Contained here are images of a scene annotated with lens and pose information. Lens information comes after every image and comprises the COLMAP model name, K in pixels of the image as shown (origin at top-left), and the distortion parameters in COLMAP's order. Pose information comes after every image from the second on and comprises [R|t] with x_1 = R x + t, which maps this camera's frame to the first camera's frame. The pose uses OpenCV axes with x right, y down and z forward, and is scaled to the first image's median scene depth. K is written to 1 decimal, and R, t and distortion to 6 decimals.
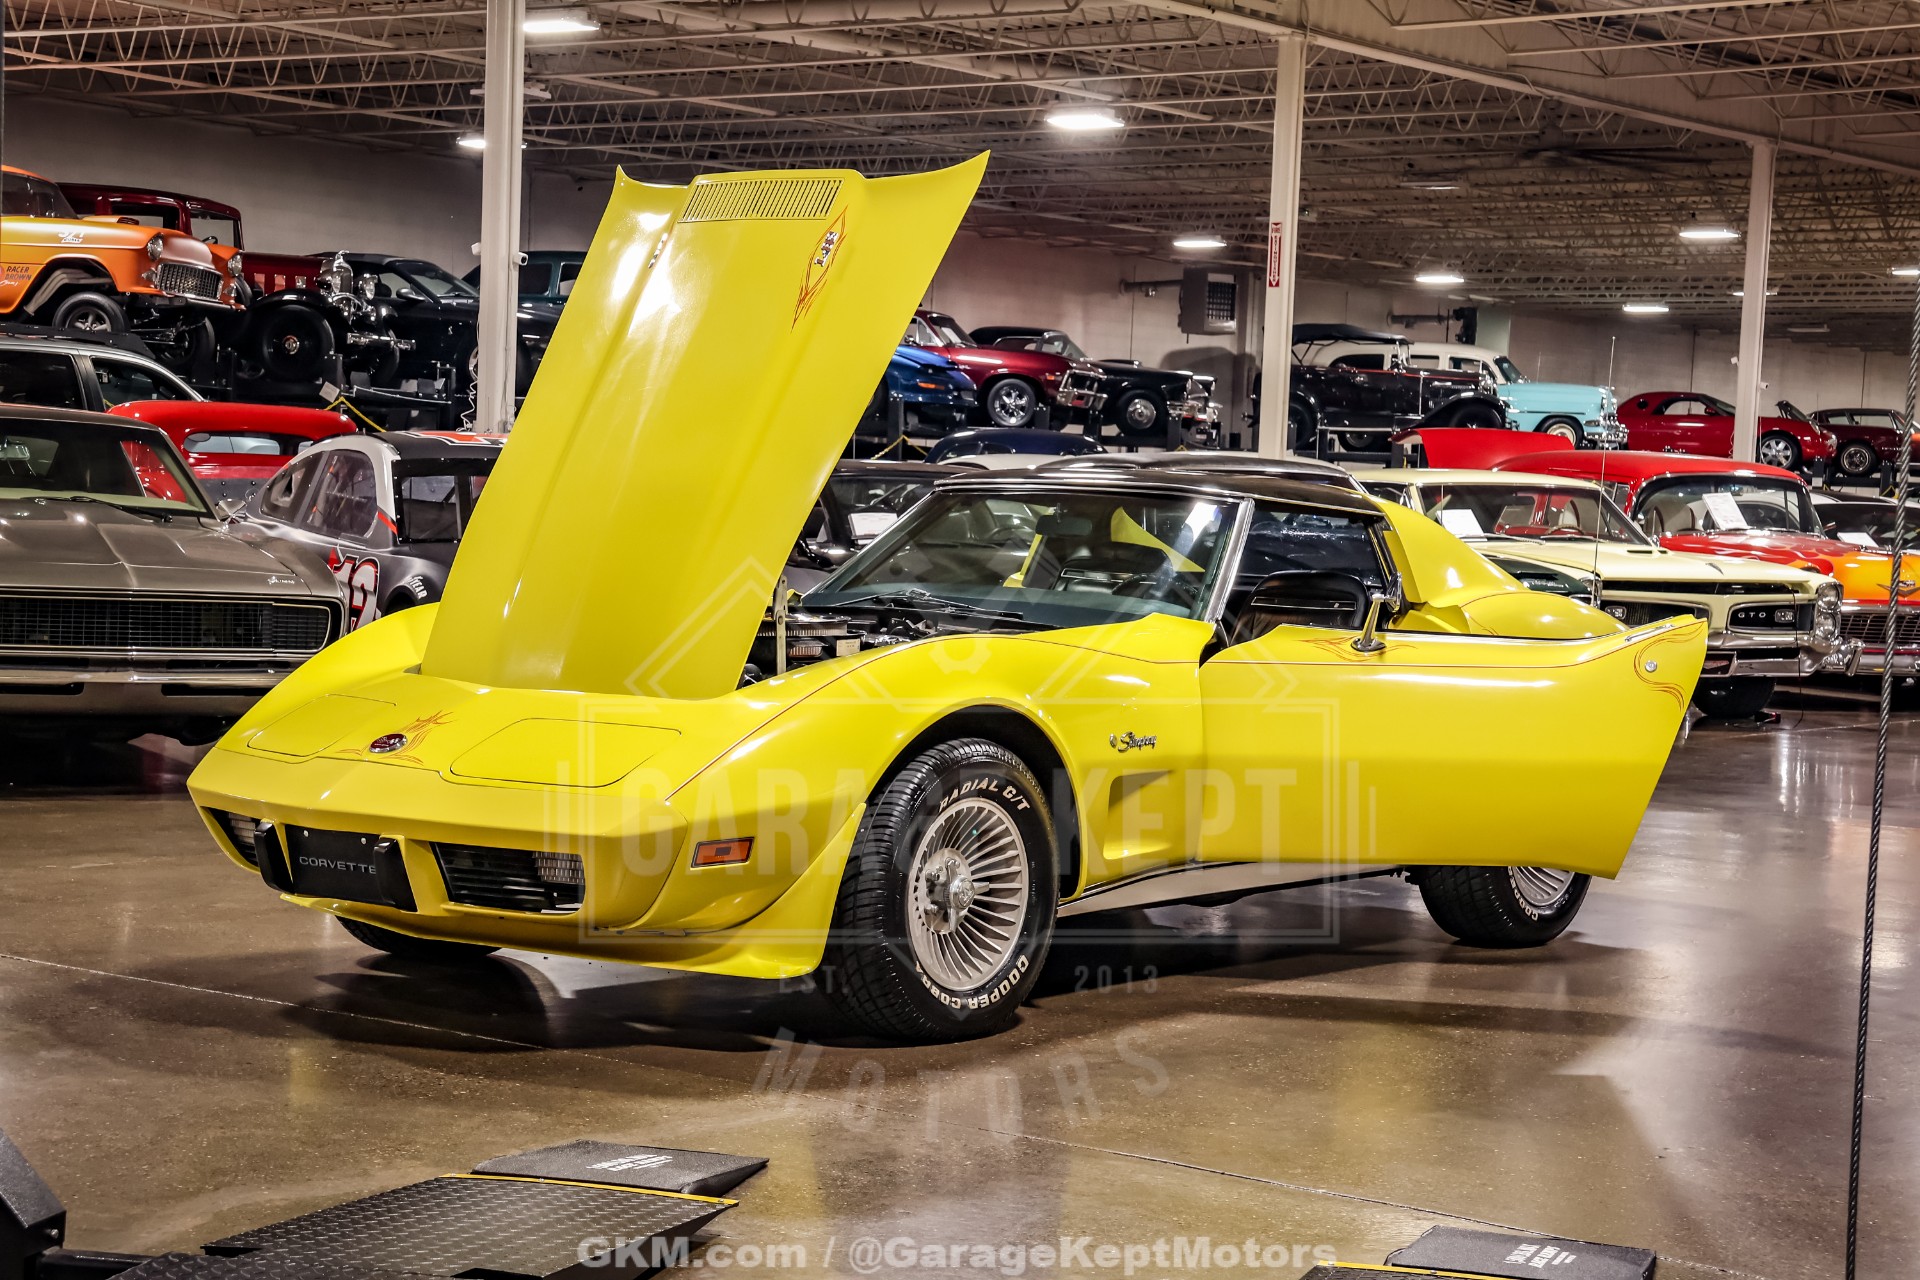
lens RADIAL K [[3327.2, 0, 956.3], [0, 3327.2, 641.0], [0, 0, 1]] dist [0.168697, 0.633012]
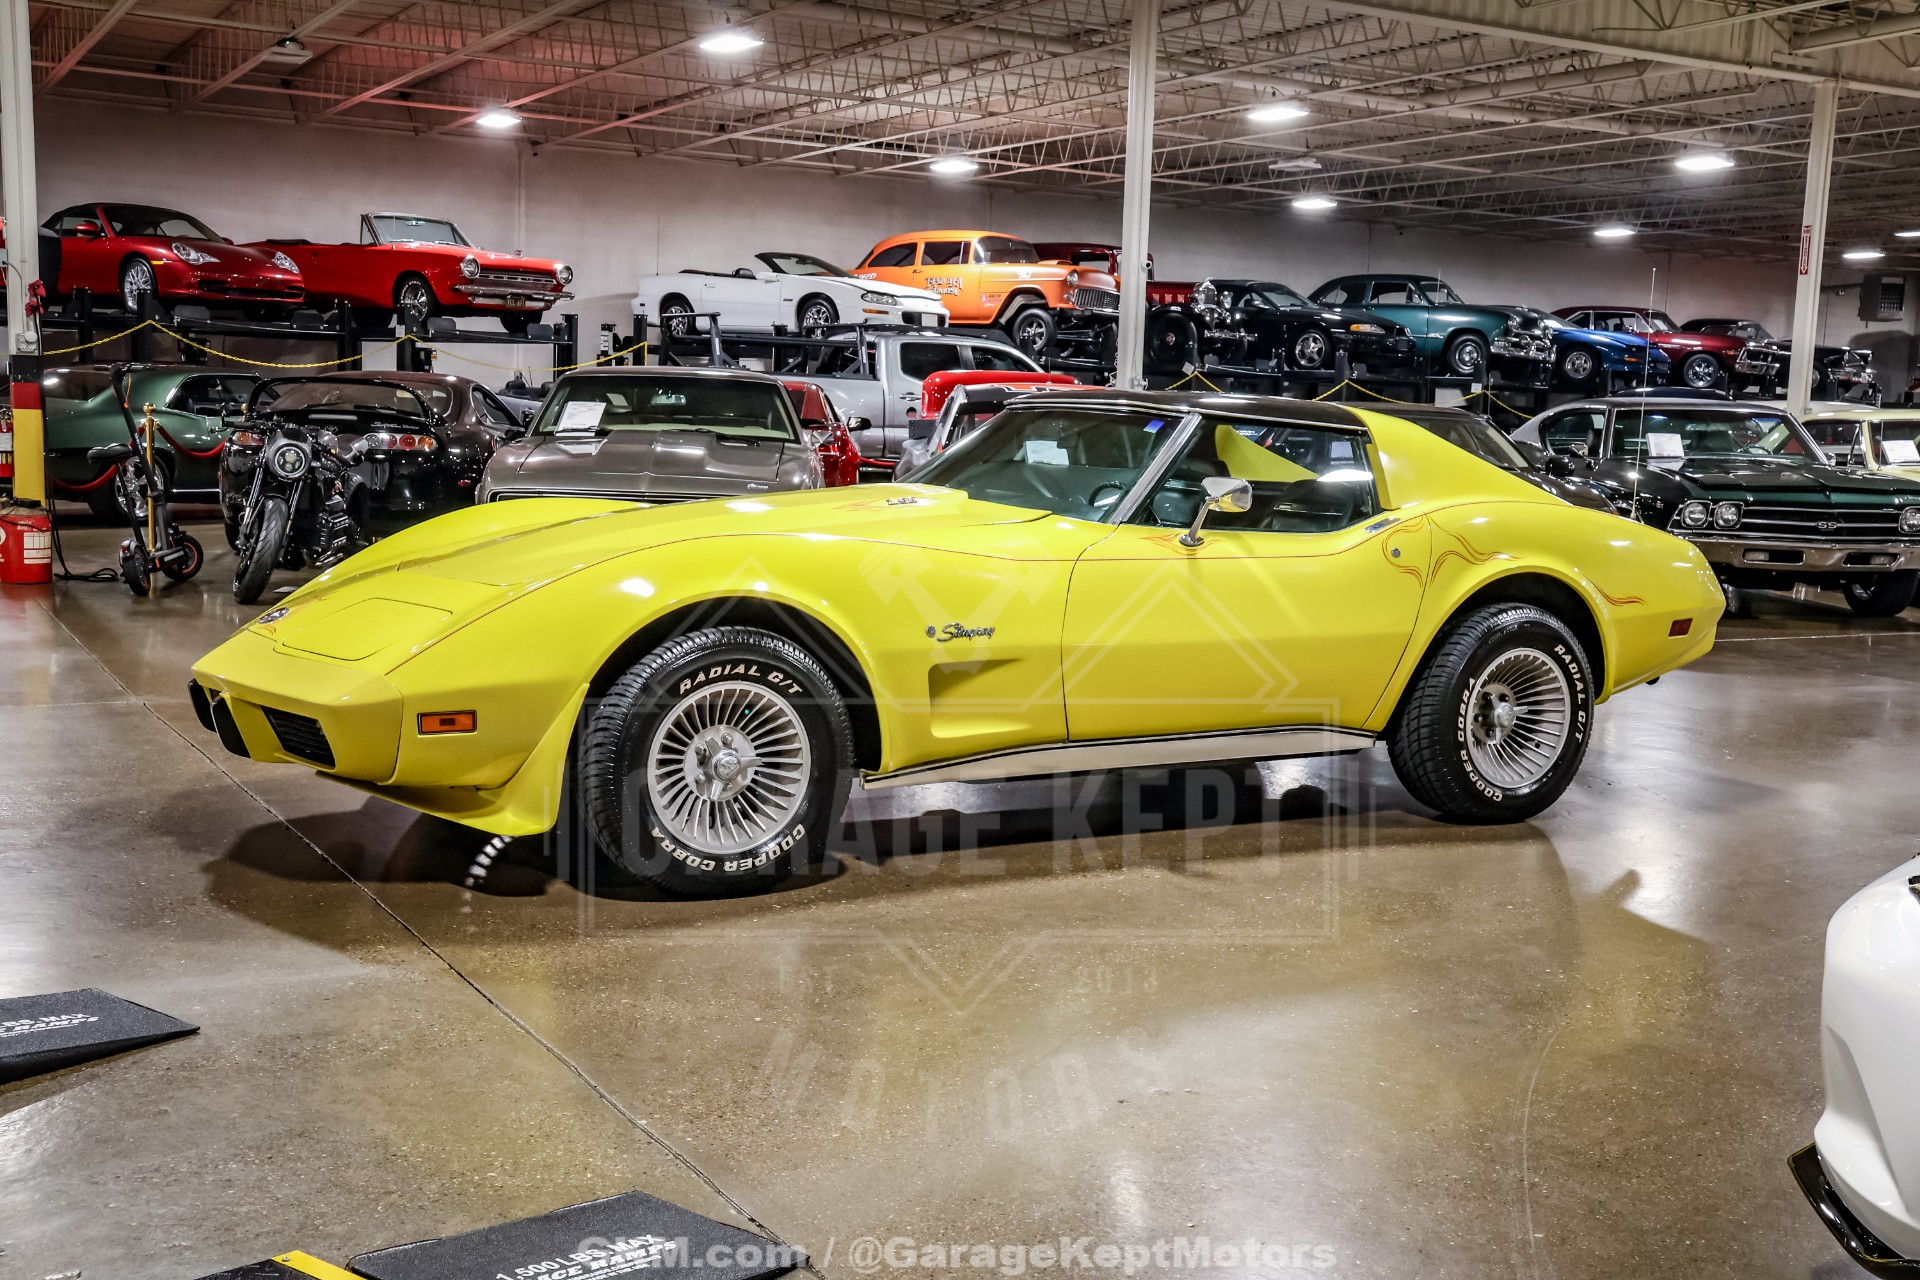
lens RADIAL K [[2028.9, 0, 962.6], [0, 2028.9, 645.0], [0, 0, 1]] dist [-0.077206, 0.279969]
pose [[0.924402, 0.035922, -0.379724, 0.080214], [-0.014364, 0.998128, 0.059455, -0.001362], [0.381149, -0.049506, 0.923187, 0.100731]]
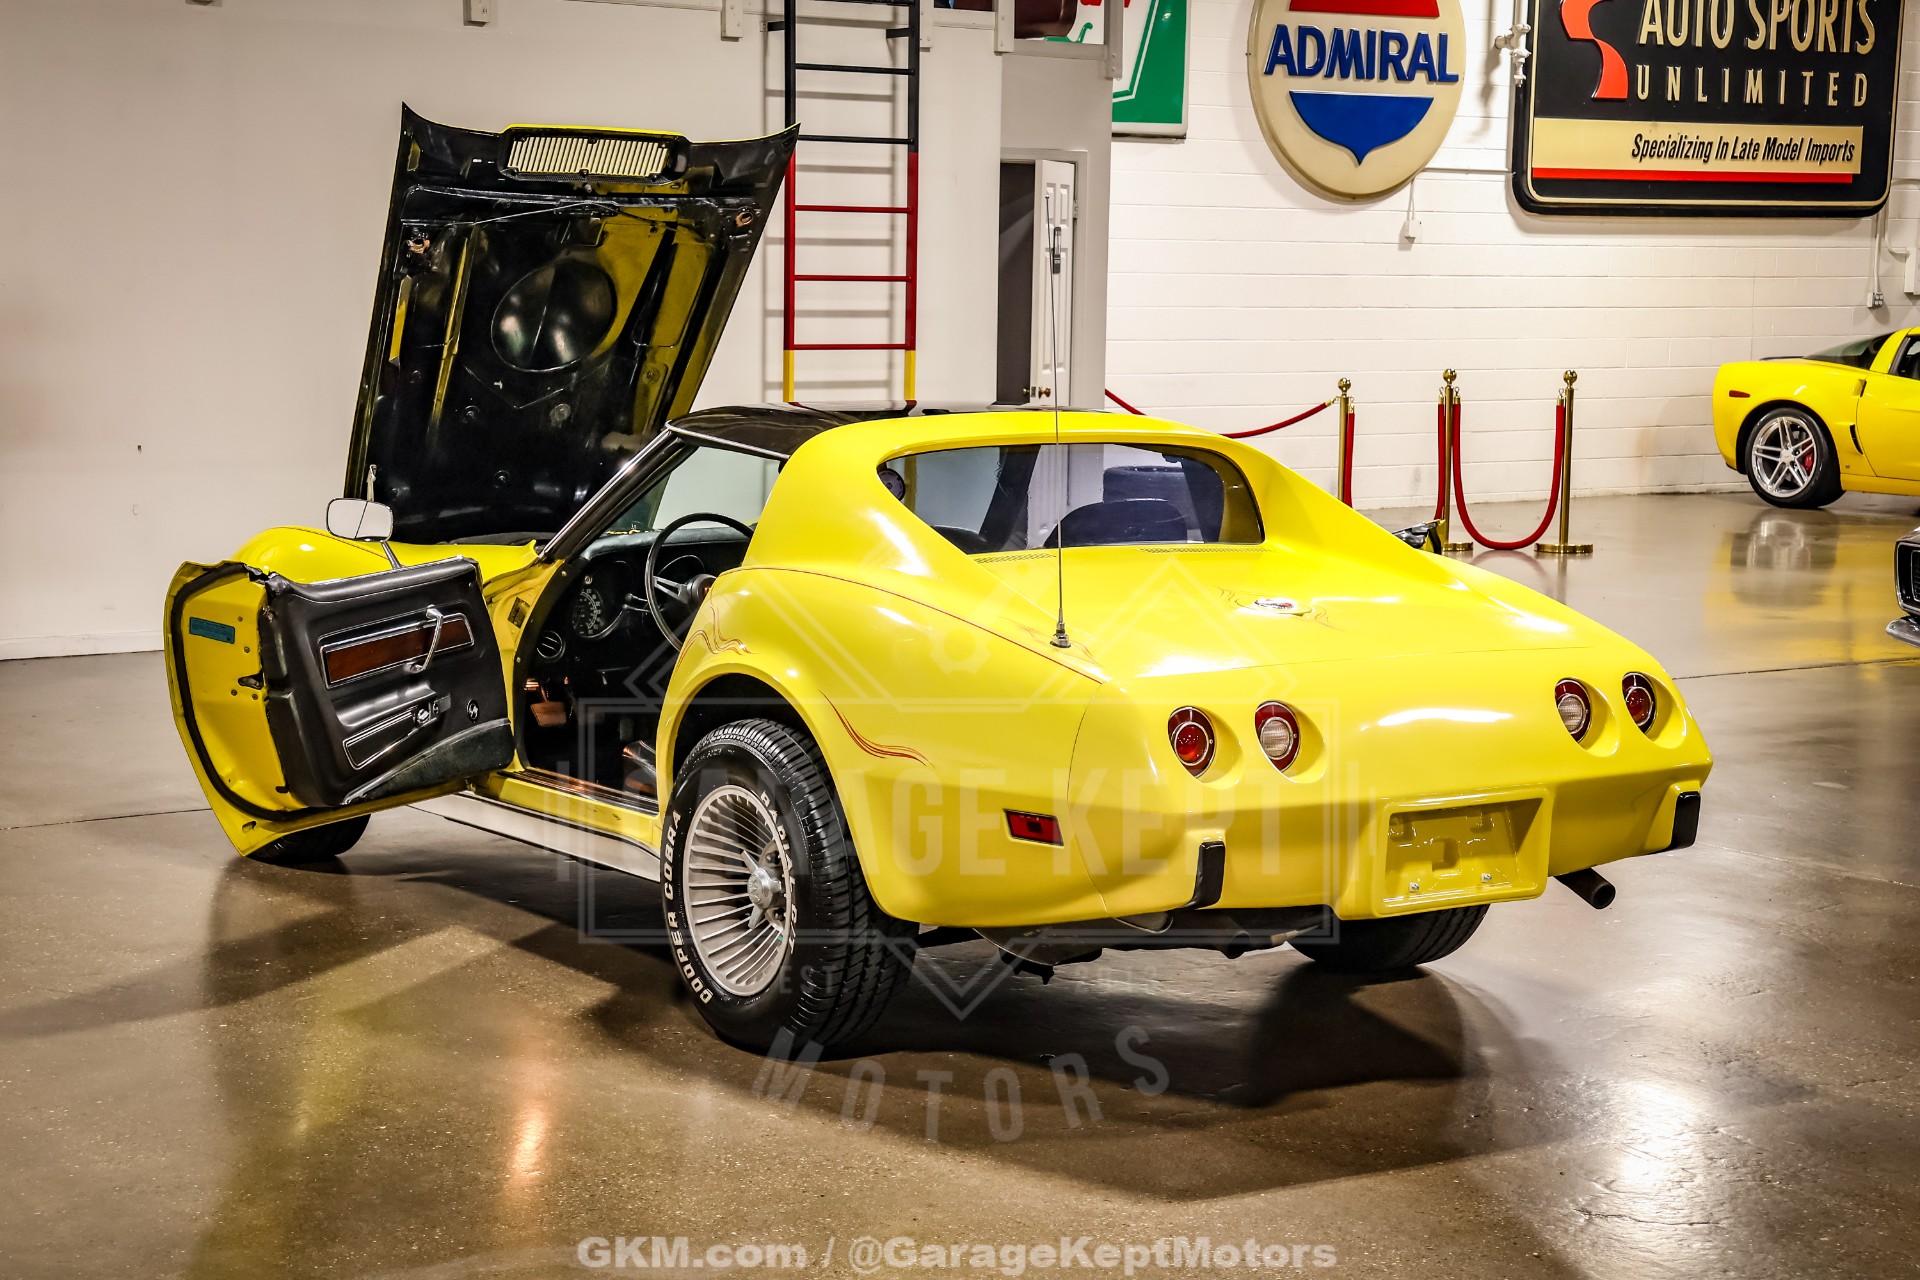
lens RADIAL K [[3327.2, 0, 956.3], [0, 3327.2, 641.0], [0, 0, 1]] dist [0.168697, 0.633012]
pose [[-0.291799, 0.063622, -0.954361, 0.265501], [-0.070880, 0.993604, 0.087909, -0.020378], [0.953850, 0.093297, -0.285423, 0.388138]]
